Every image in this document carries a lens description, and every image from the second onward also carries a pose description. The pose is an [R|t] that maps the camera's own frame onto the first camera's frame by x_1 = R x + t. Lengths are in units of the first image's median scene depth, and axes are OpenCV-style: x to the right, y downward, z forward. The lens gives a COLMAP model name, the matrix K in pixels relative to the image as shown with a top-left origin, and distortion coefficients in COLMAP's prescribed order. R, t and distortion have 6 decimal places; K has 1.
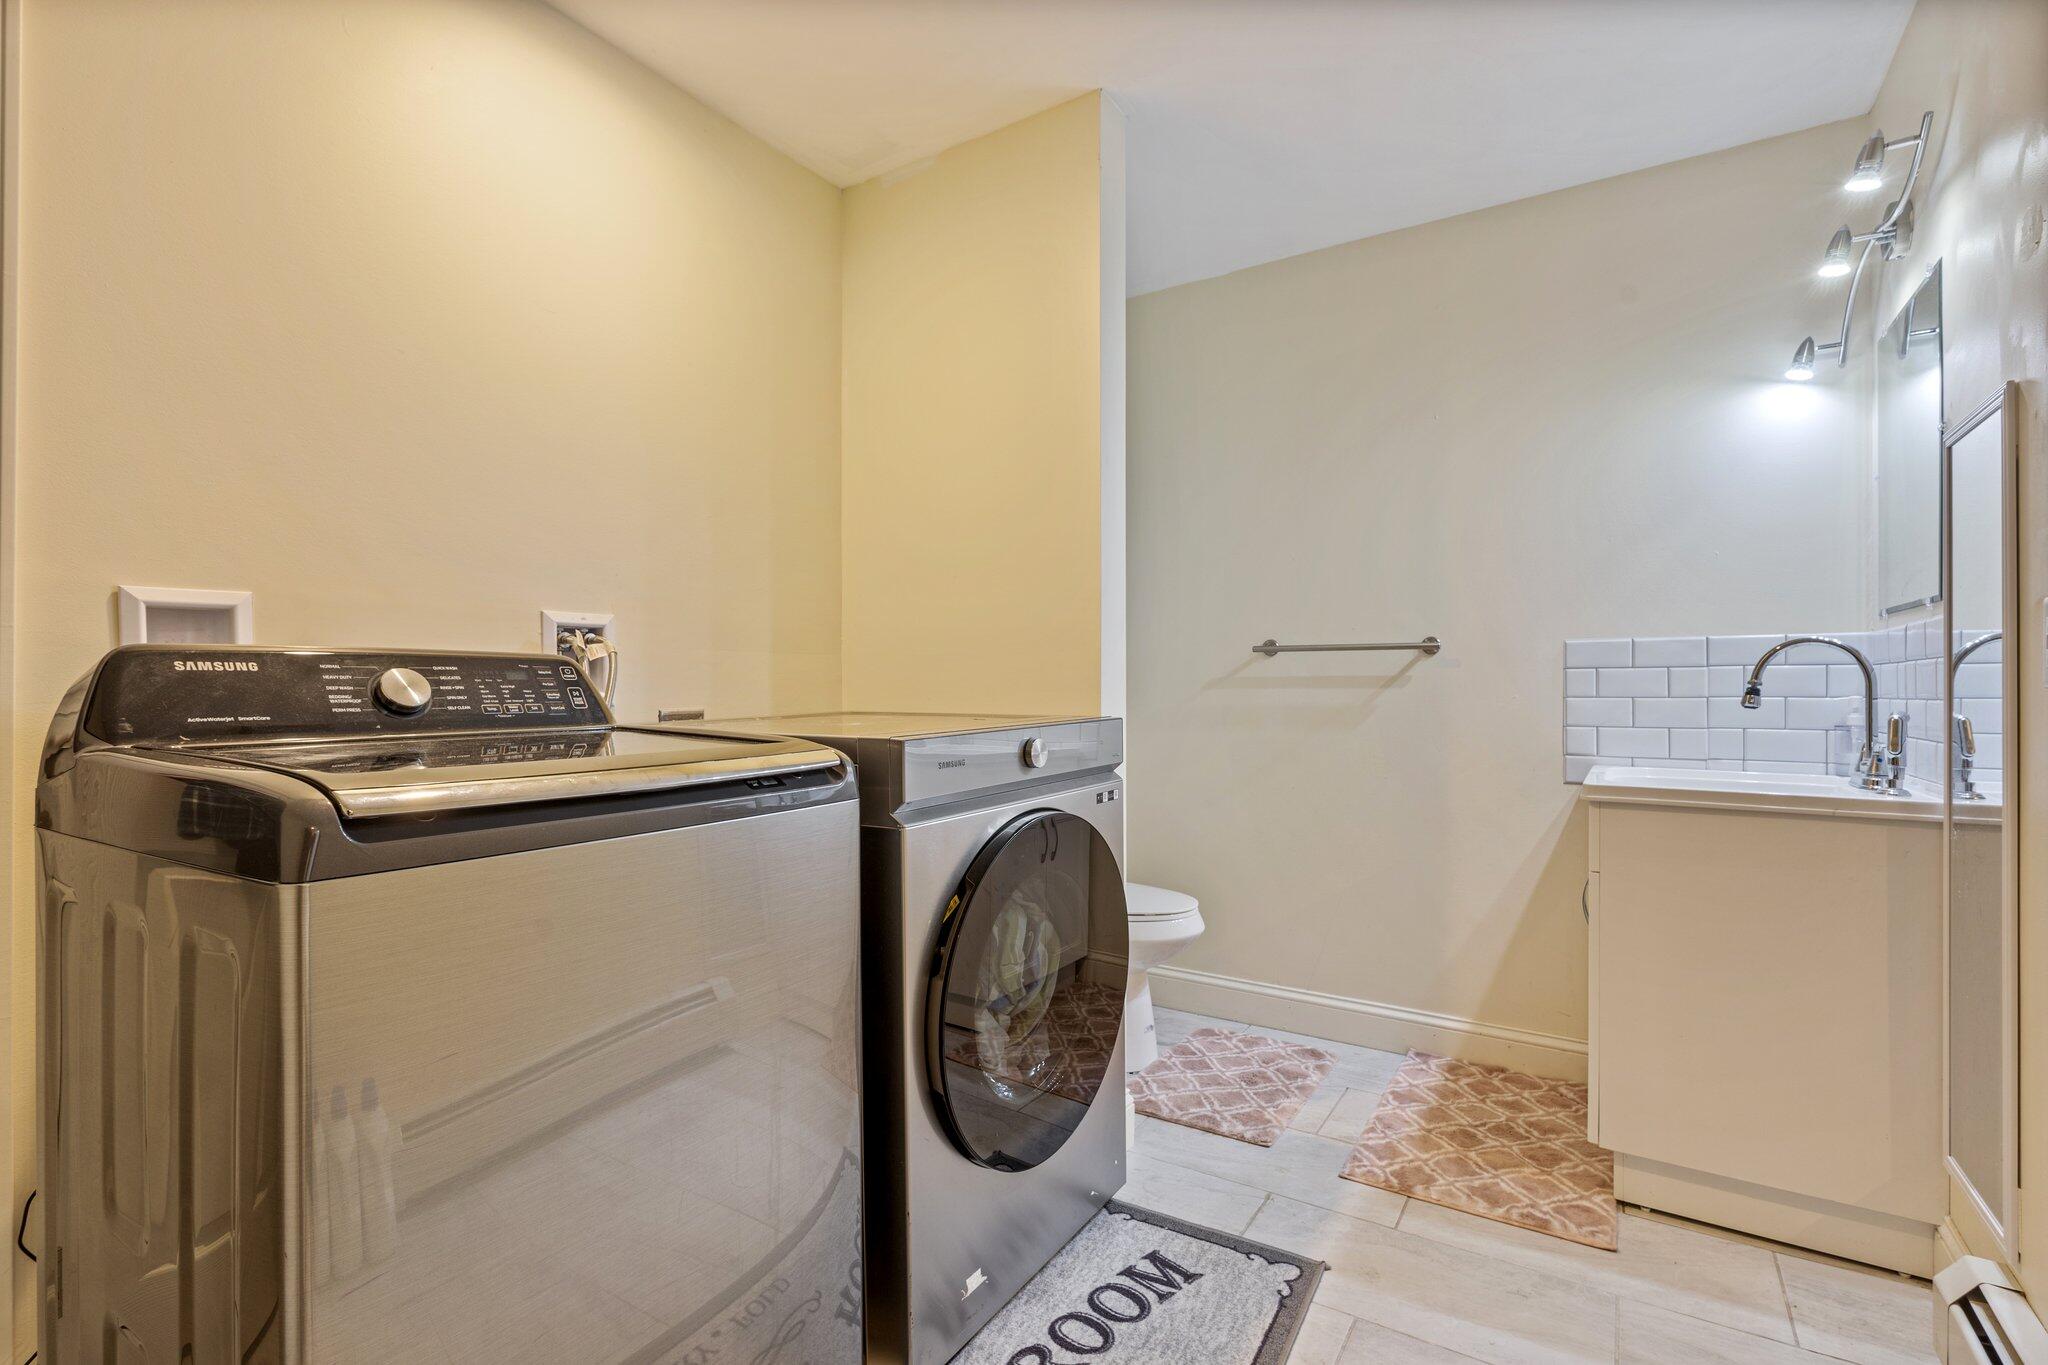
lens RADIAL K [[946.1, 0, 1010.4], [0, 946.1, 683.0], [0, 0, 1]] dist [-0.000170, -0.000722]
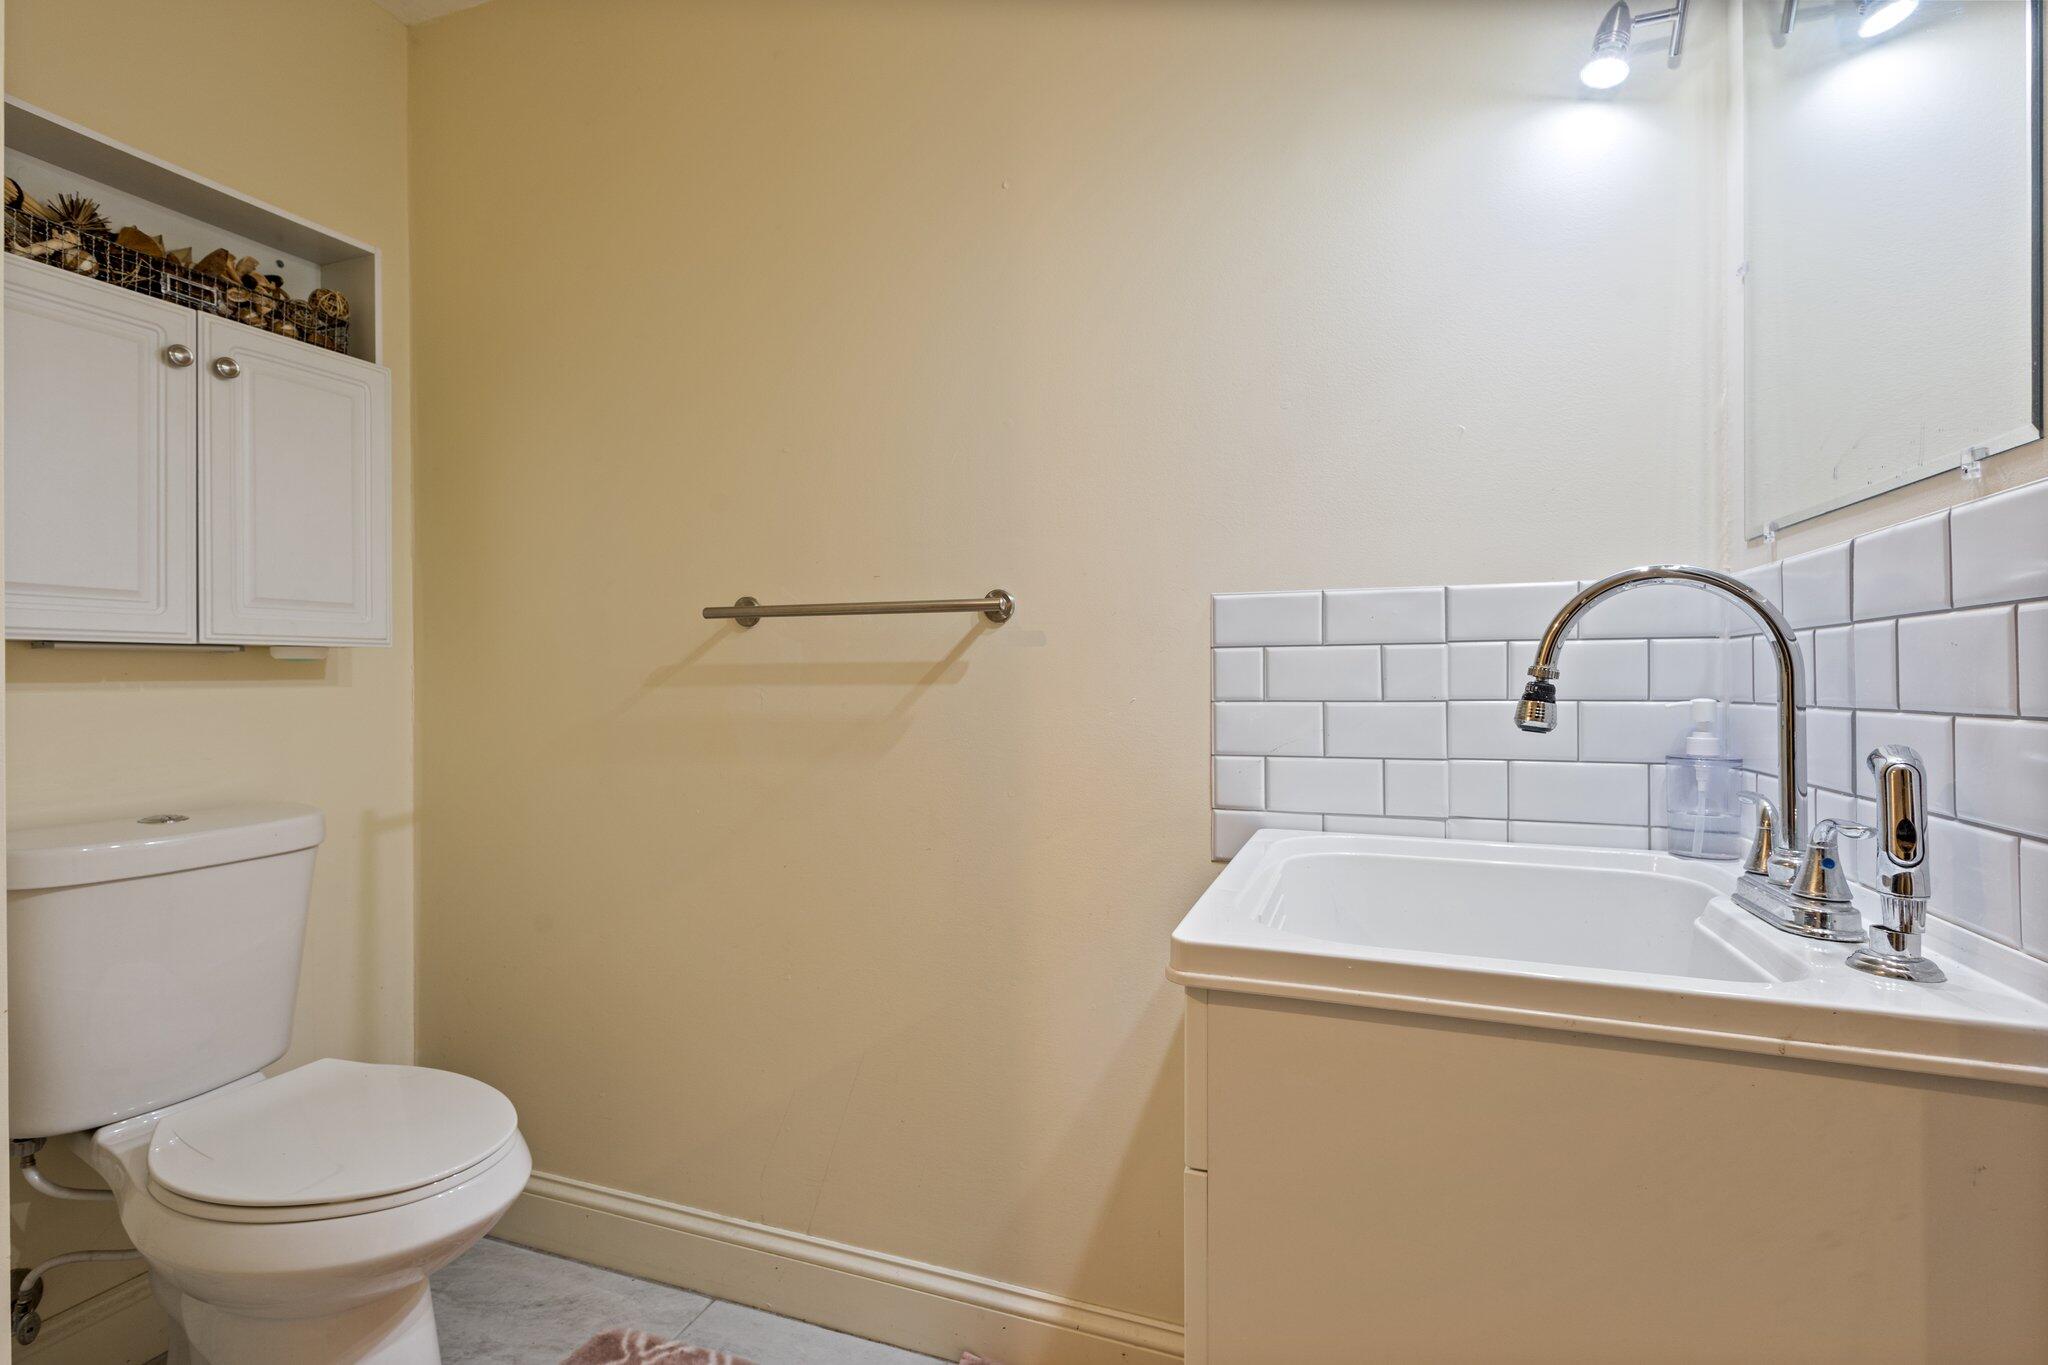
lens RADIAL K [[946.1, 0, 1031.7], [0, 946.1, 676.0], [0, 0, 1]] dist [-0.000170, -0.000722]
pose [[0.972946, -0.003562, 0.231005, 0.369948], [0.002983, 0.999991, 0.002859, -0.000683], [-0.231013, -0.002093, 0.972948, 0.513607]]
